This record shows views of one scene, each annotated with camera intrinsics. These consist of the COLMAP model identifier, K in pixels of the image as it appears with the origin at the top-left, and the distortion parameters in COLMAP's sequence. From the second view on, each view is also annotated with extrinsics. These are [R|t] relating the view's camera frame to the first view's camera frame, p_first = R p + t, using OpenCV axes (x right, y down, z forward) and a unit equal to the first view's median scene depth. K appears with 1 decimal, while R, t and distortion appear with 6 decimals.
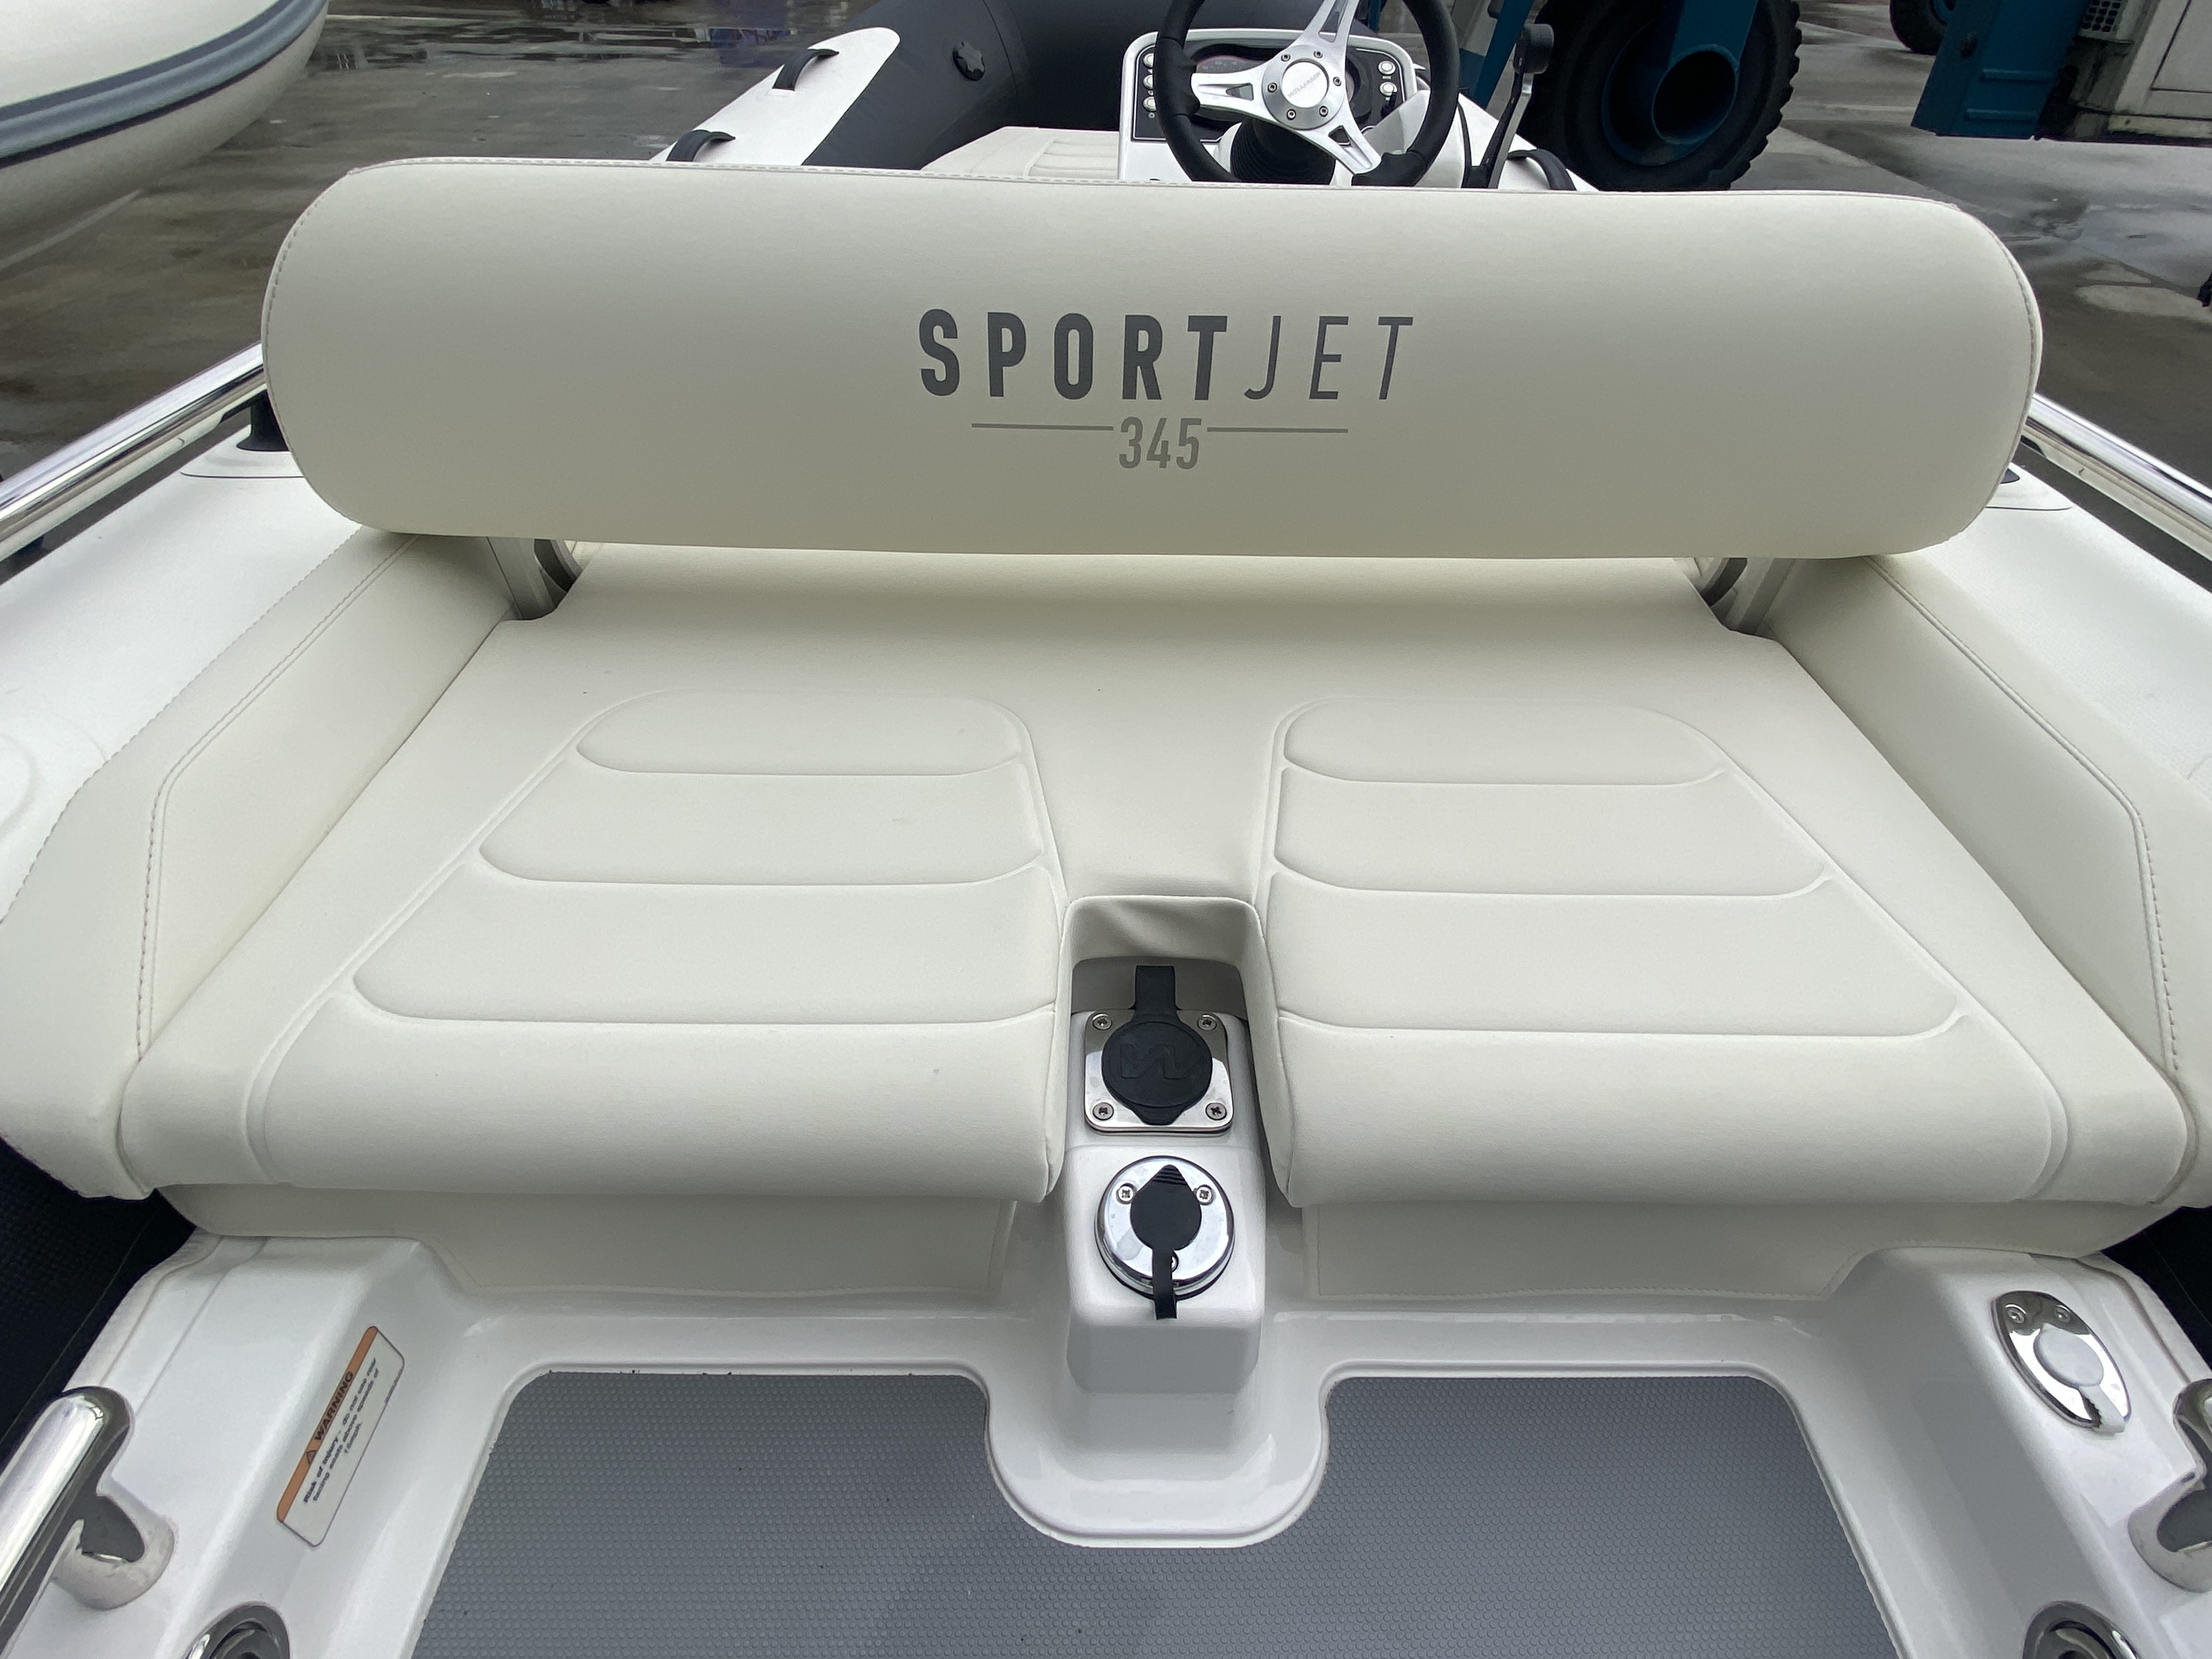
lens RADIAL K [[1141.6, 0, 1113.0], [0, 1141.6, 823.4], [0, 0, 1]] dist [0.016512, -0.019862]
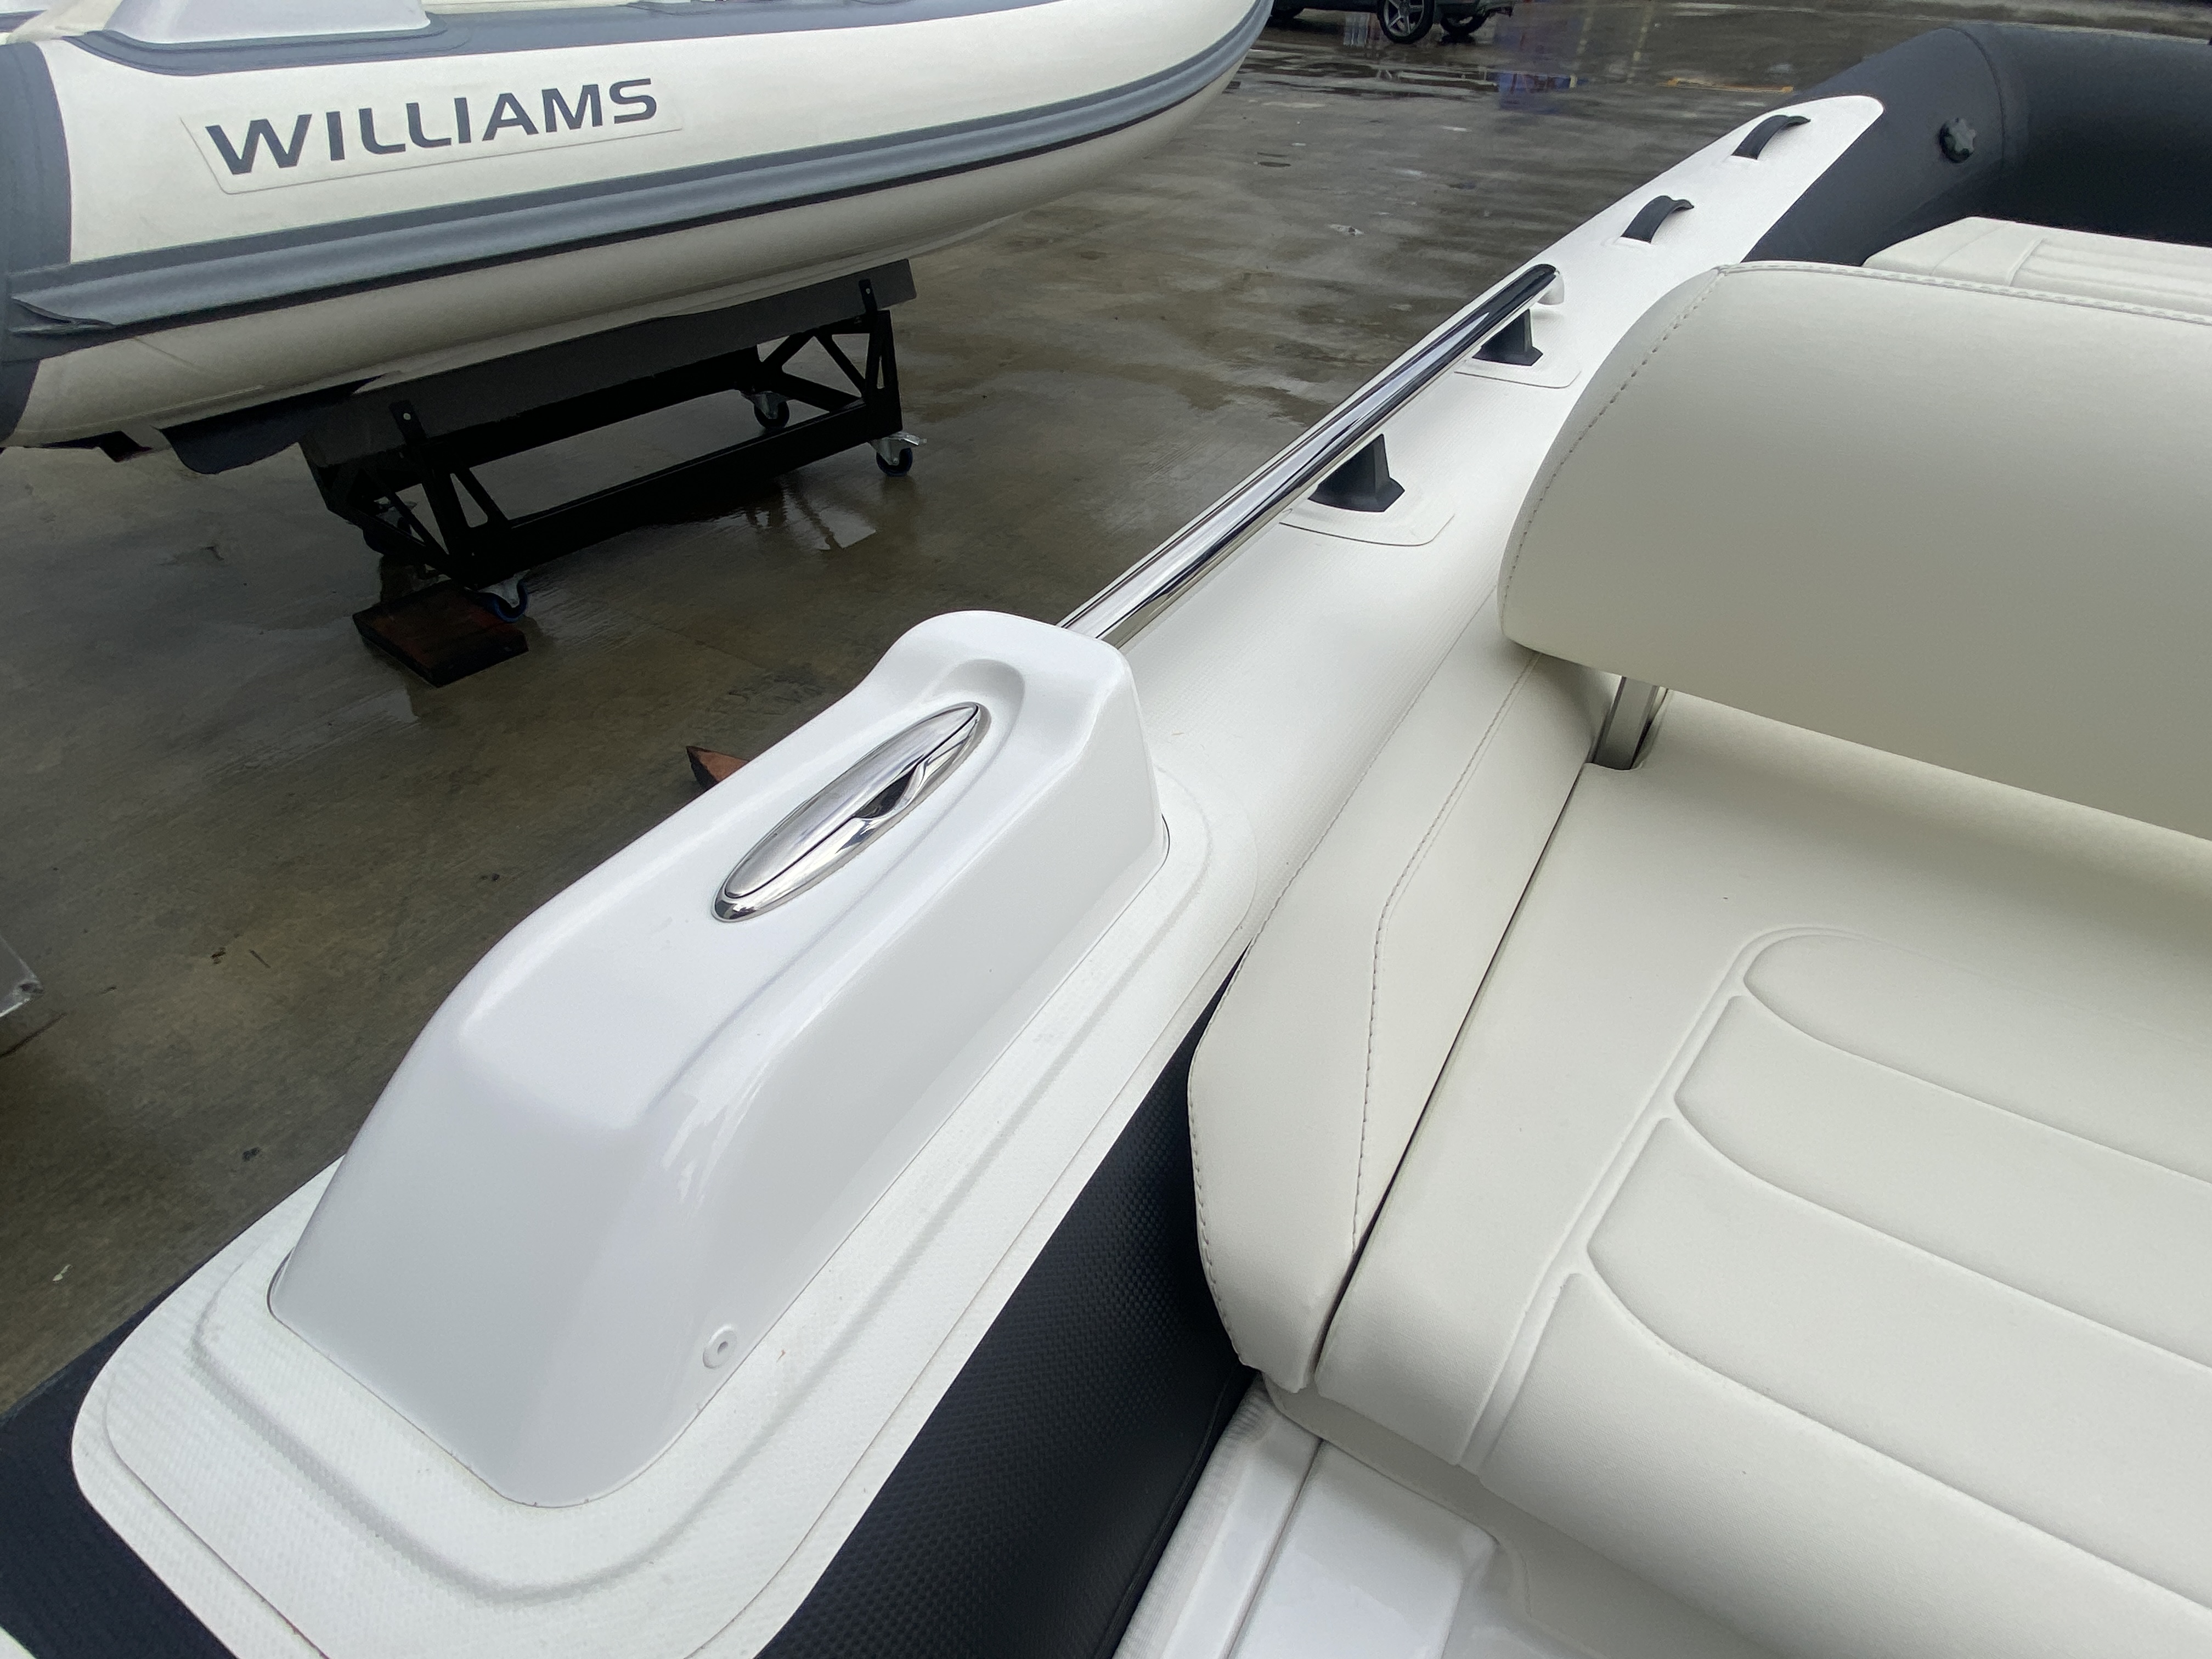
lens RADIAL K [[1141.6, 0, 1113.3], [0, 1141.6, 825.8], [0, 0, 1]] dist [0.016512, -0.019862]
pose [[0.855212, 0.313272, -0.412884, -0.275829], [-0.323137, 0.945144, 0.047800, -0.033946], [0.405209, 0.092539, 0.909528, 0.033539]]
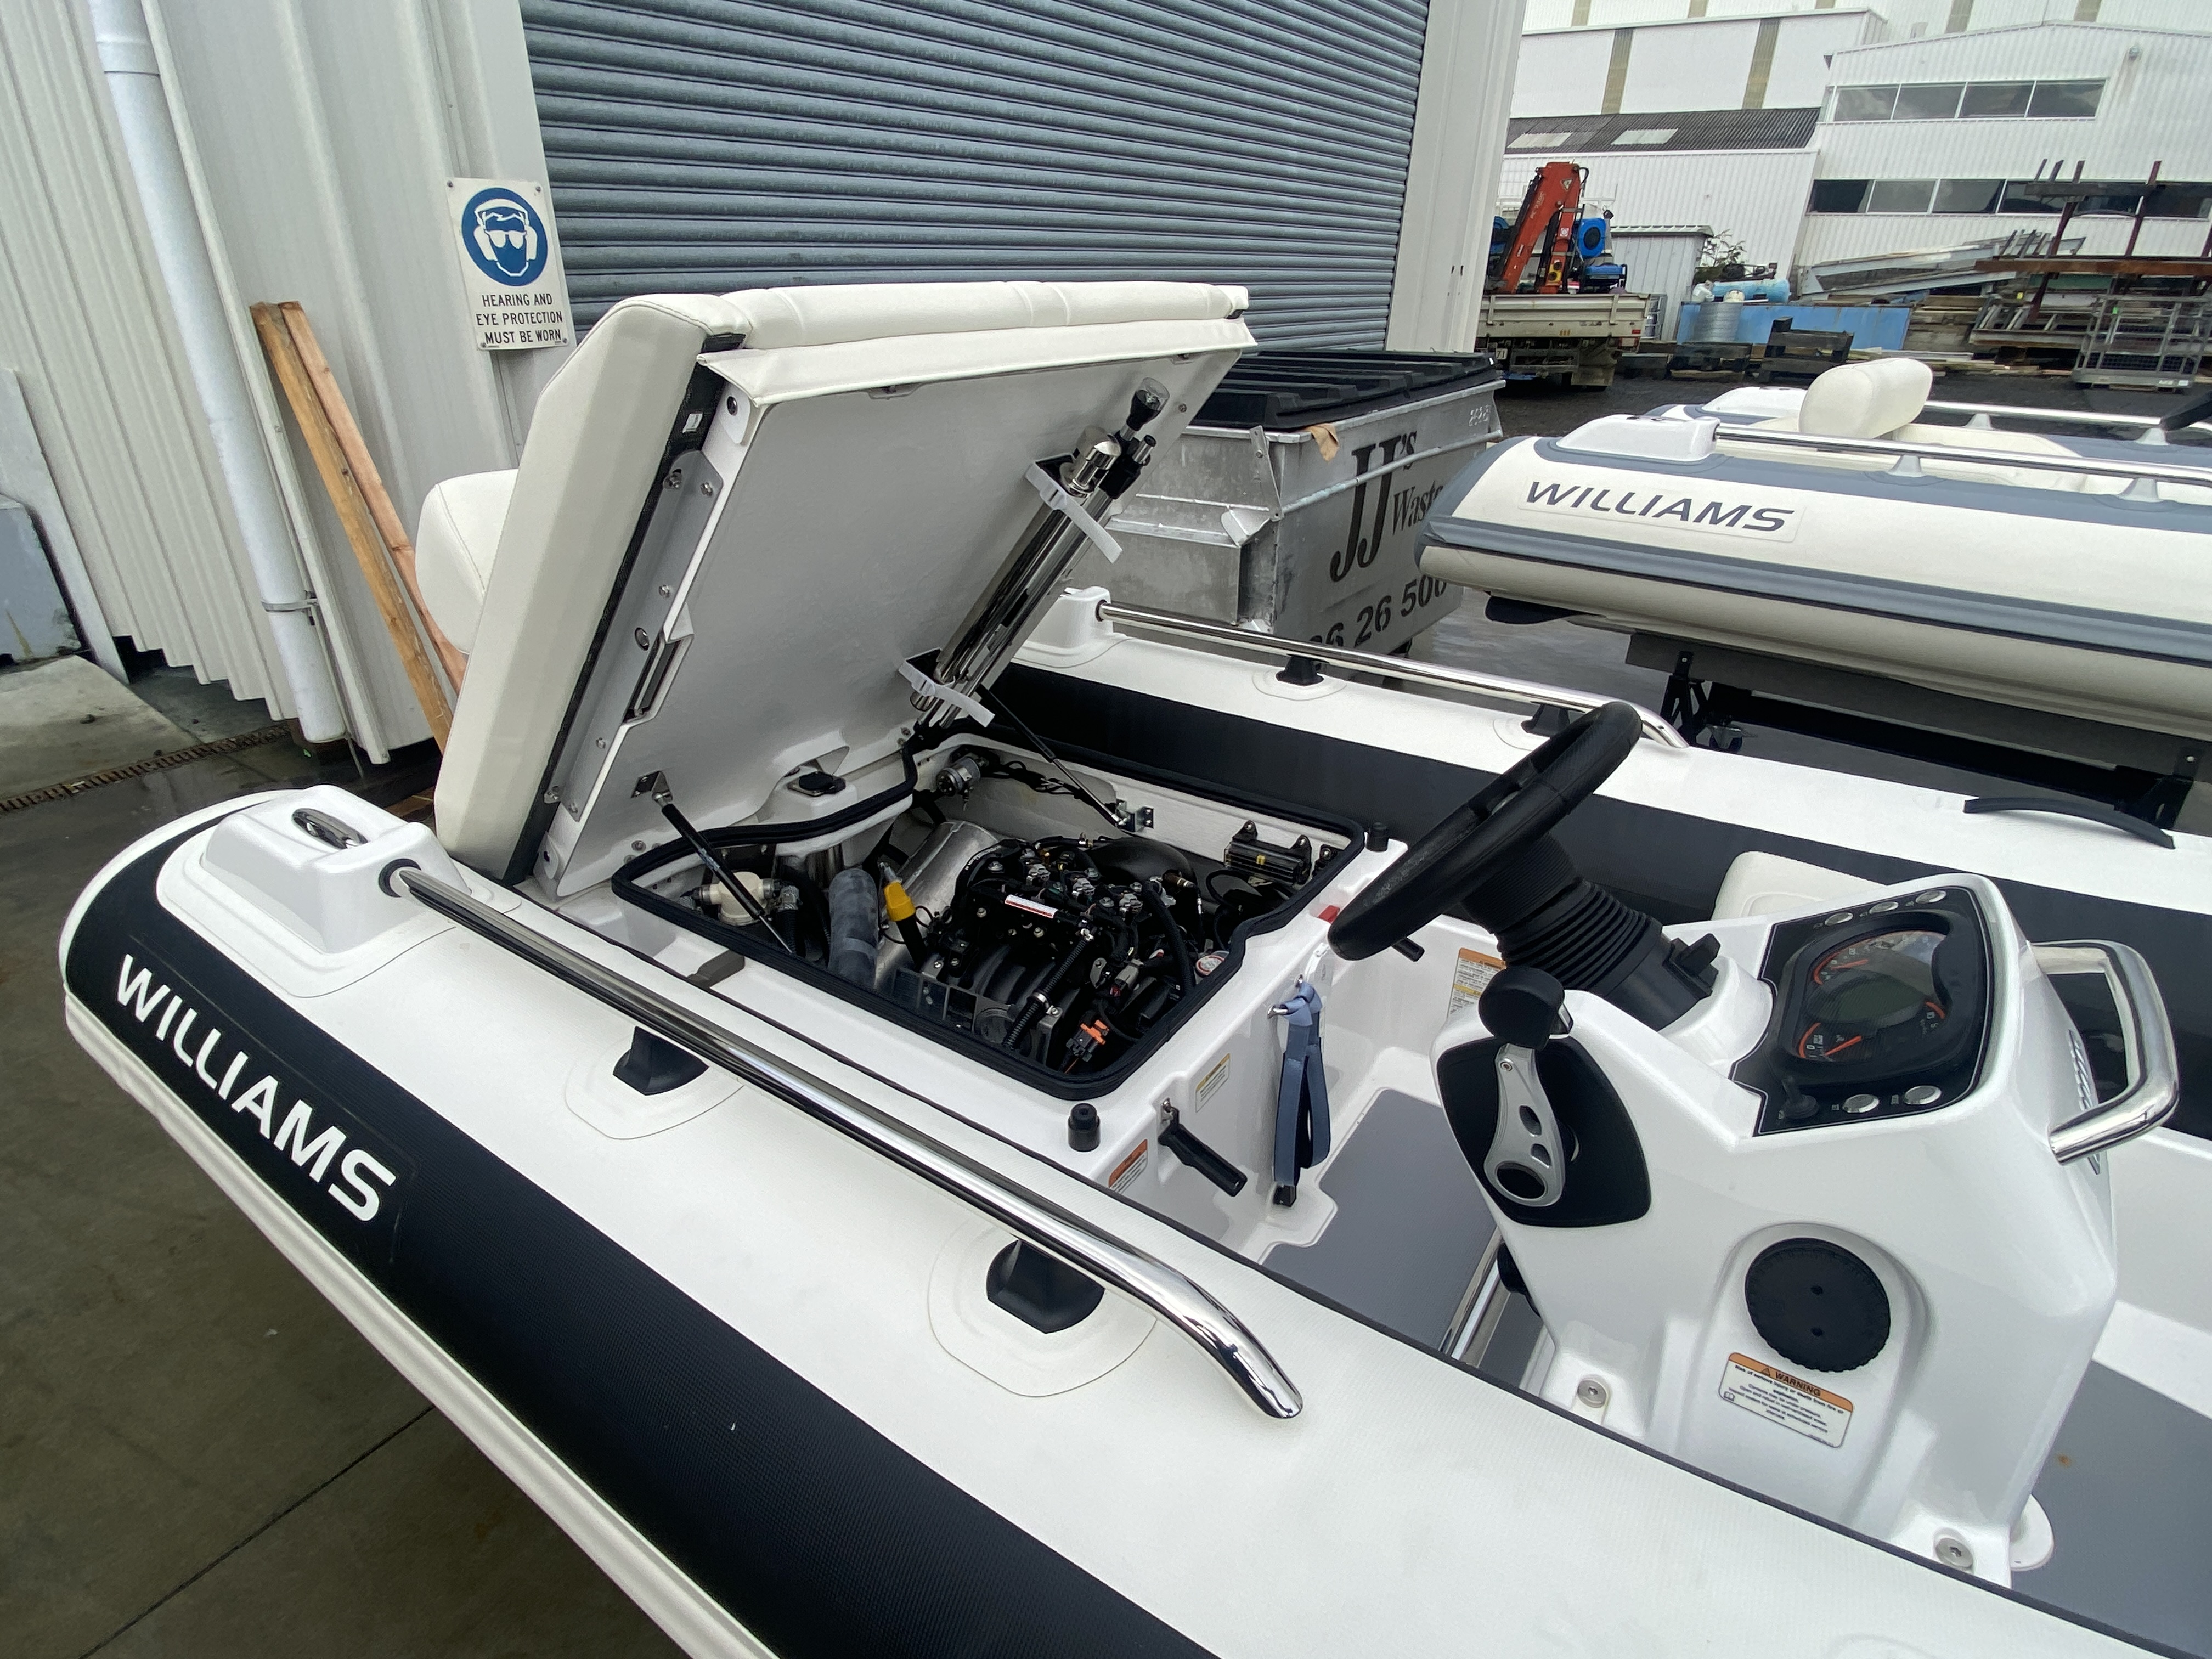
lens RADIAL K [[1141.6, 0, 1095.7], [0, 1141.6, 816.5], [0, 0, 1]] dist [0.016512, -0.019862]
pose [[-0.570474, 0.333435, -0.750586, 0.932009], [-0.532948, 0.545069, 0.647199, -1.039906], [0.624921, 0.769234, -0.133244, 0.913936]]
